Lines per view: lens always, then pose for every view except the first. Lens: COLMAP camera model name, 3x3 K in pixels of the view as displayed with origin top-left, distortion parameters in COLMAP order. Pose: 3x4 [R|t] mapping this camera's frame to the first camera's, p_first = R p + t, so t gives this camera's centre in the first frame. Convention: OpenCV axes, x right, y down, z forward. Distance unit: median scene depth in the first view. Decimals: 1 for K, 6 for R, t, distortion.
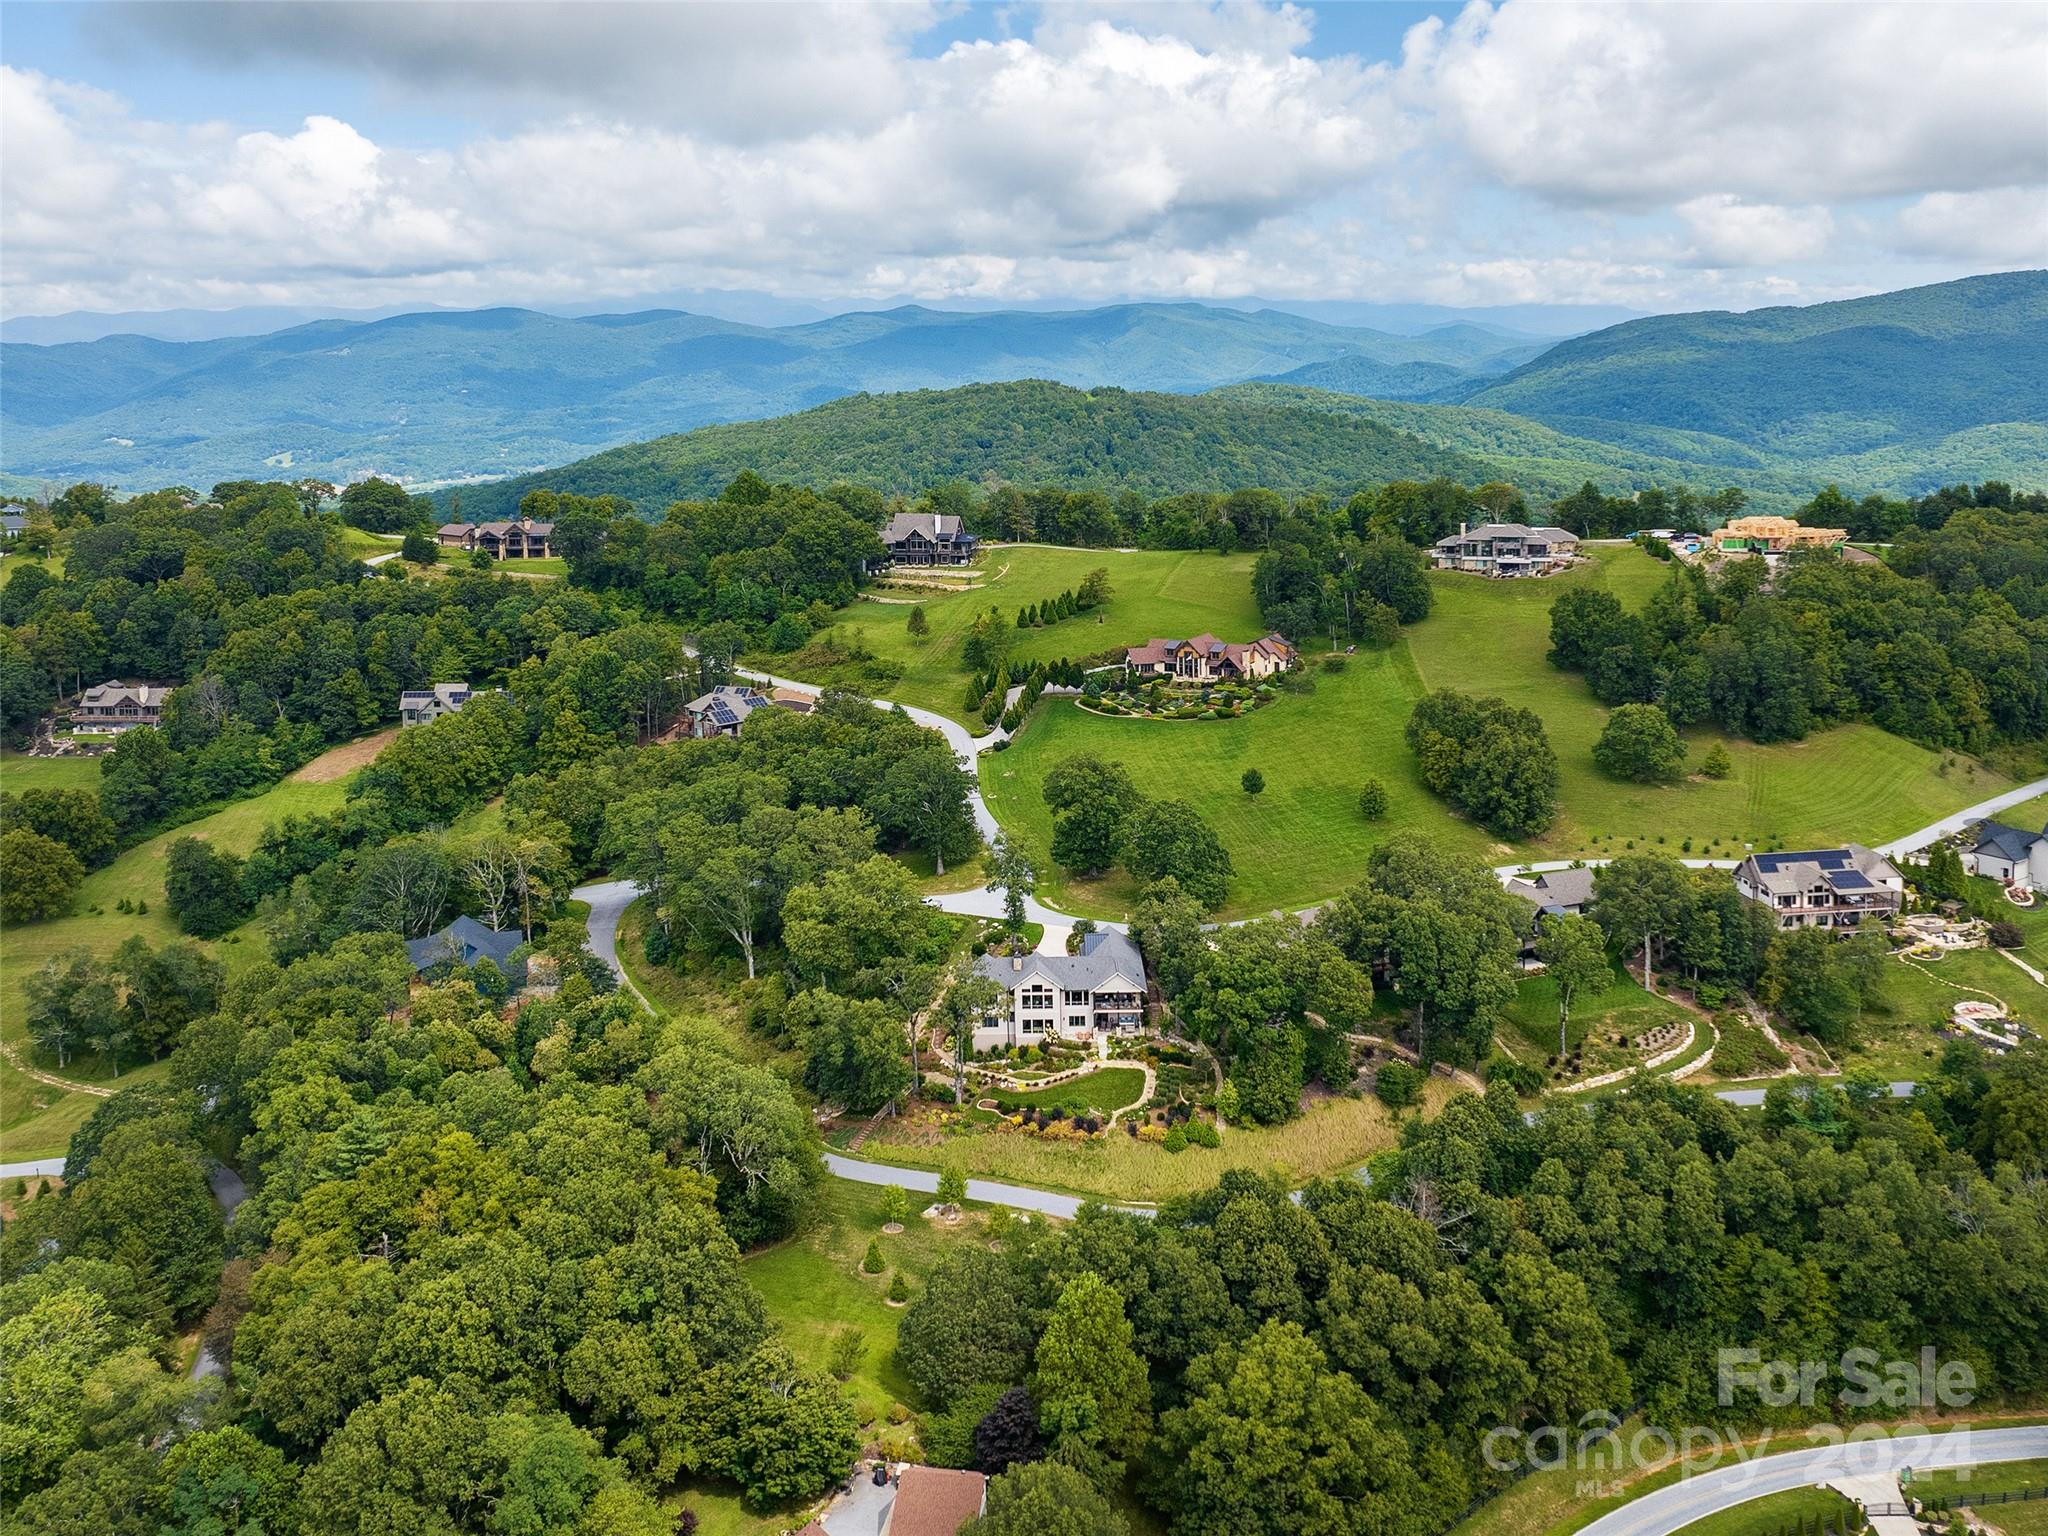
lens RADIAL K [[1441.2, 0, 1031.2], [0, 1441.2, 769.6], [0, 0, 1]] dist [-0.003785, -0.000514]
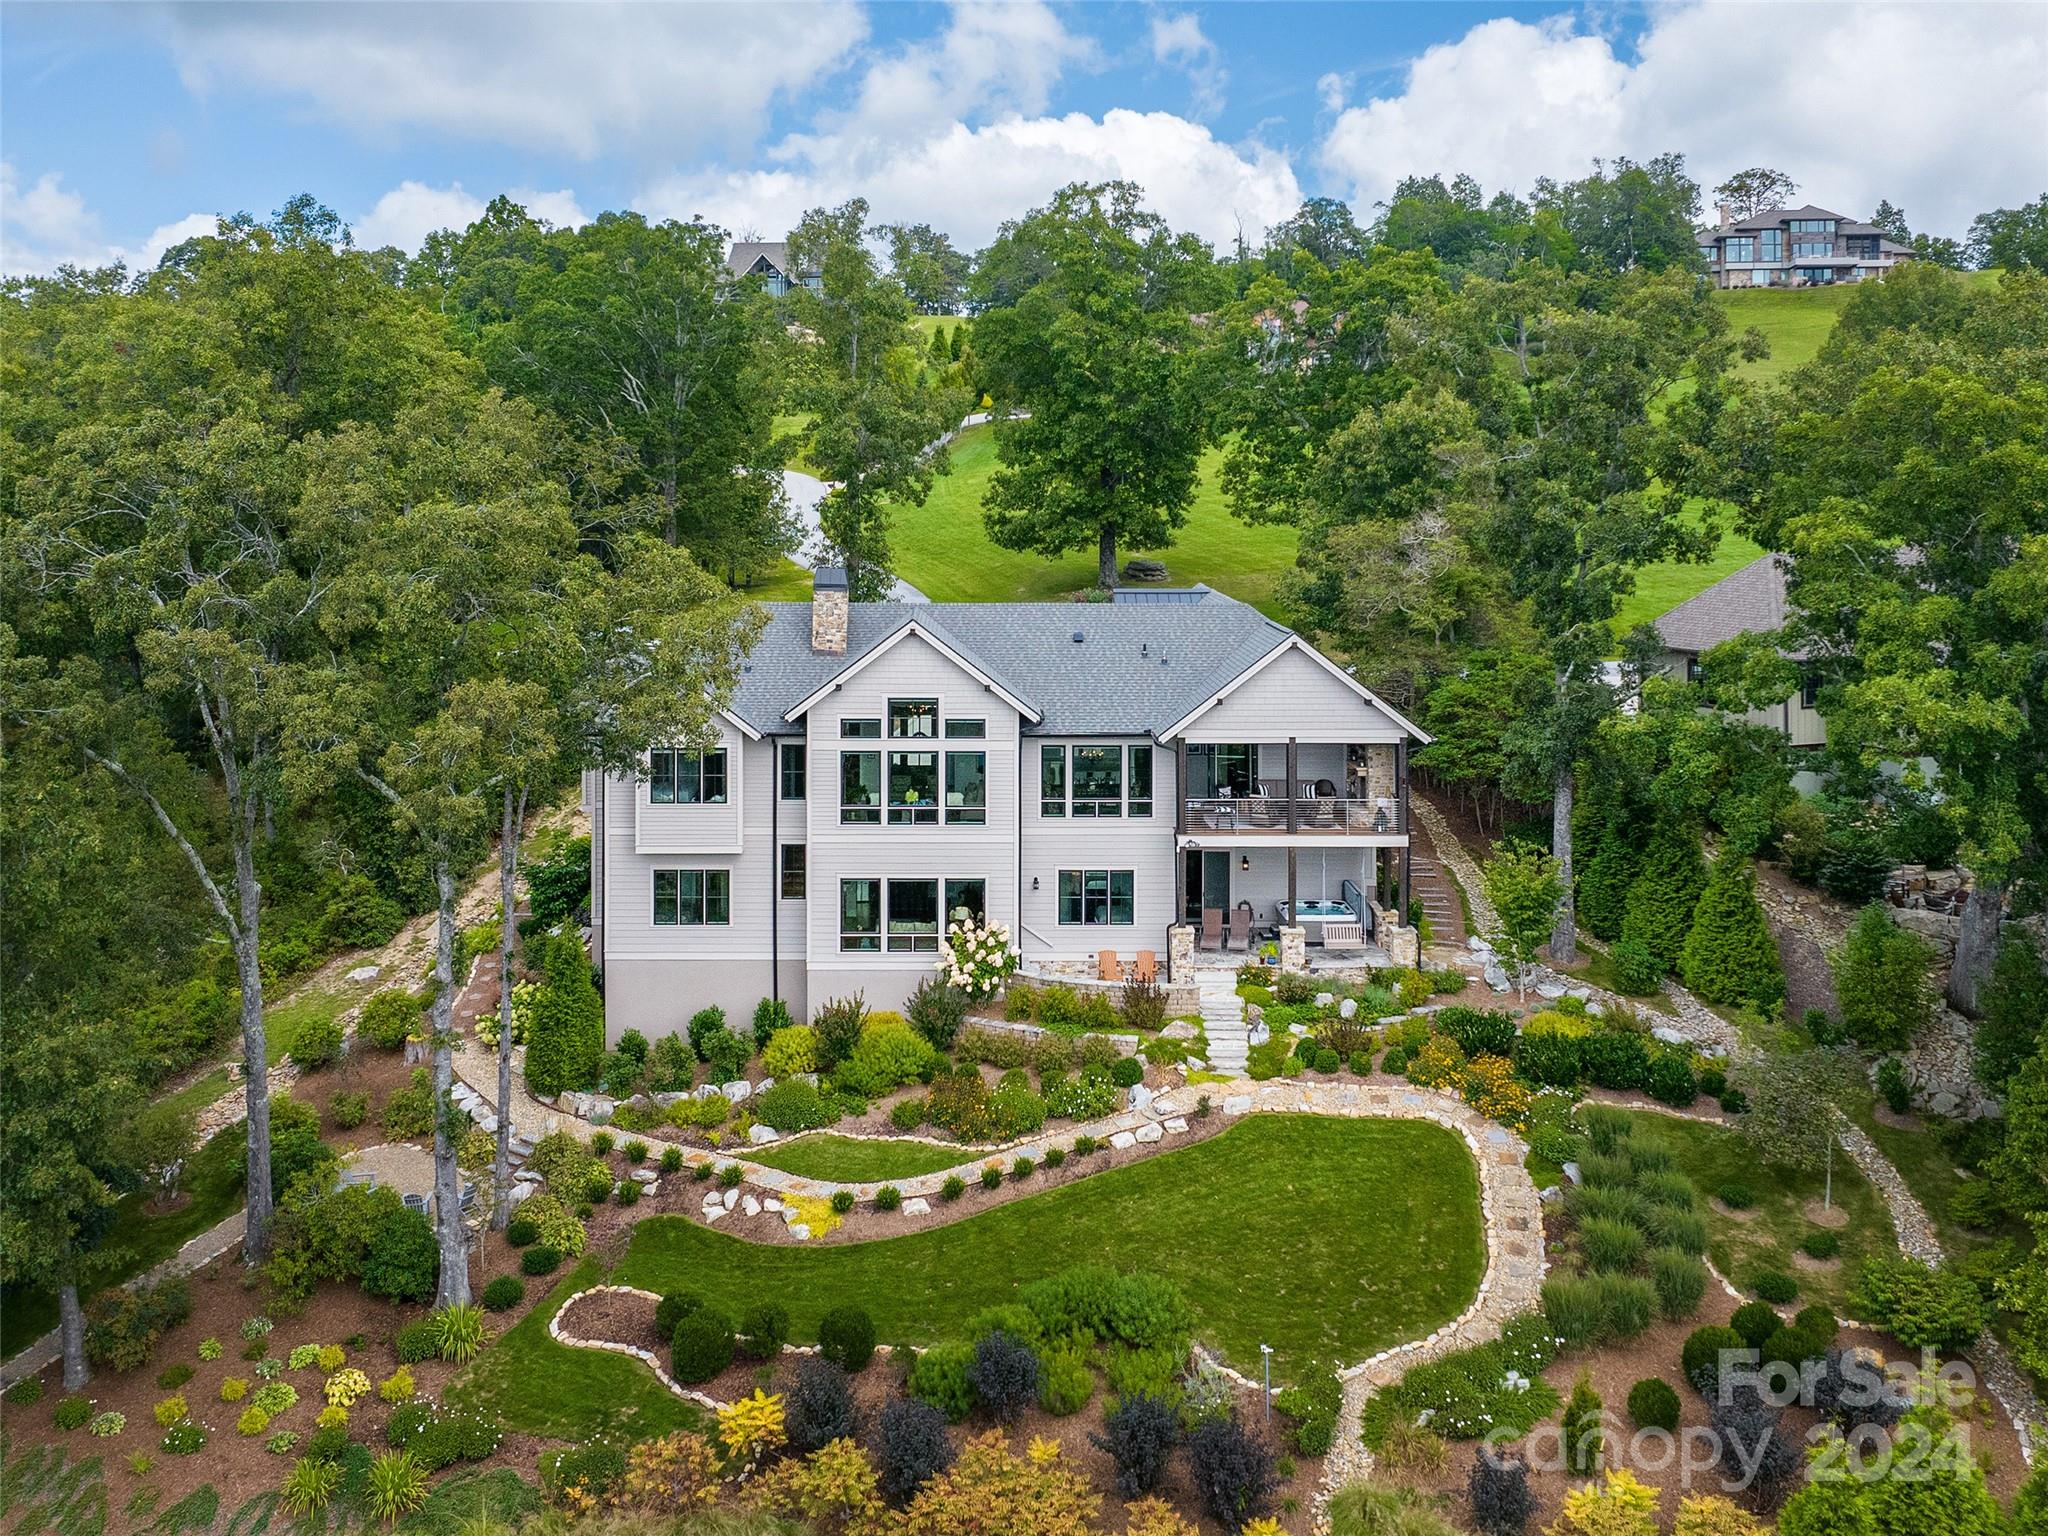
lens RADIAL K [[1098.6, 0, 1006.6], [0, 1098.6, 765.2], [0, 0, 1]] dist [-0.002736, -0.000813]
pose [[0.999215, 0.024104, 0.031434, 0.012887], [-0.015762, 0.969964, -0.242736, 0.196687], [-0.036341, 0.242050, 0.969583, 0.842653]]
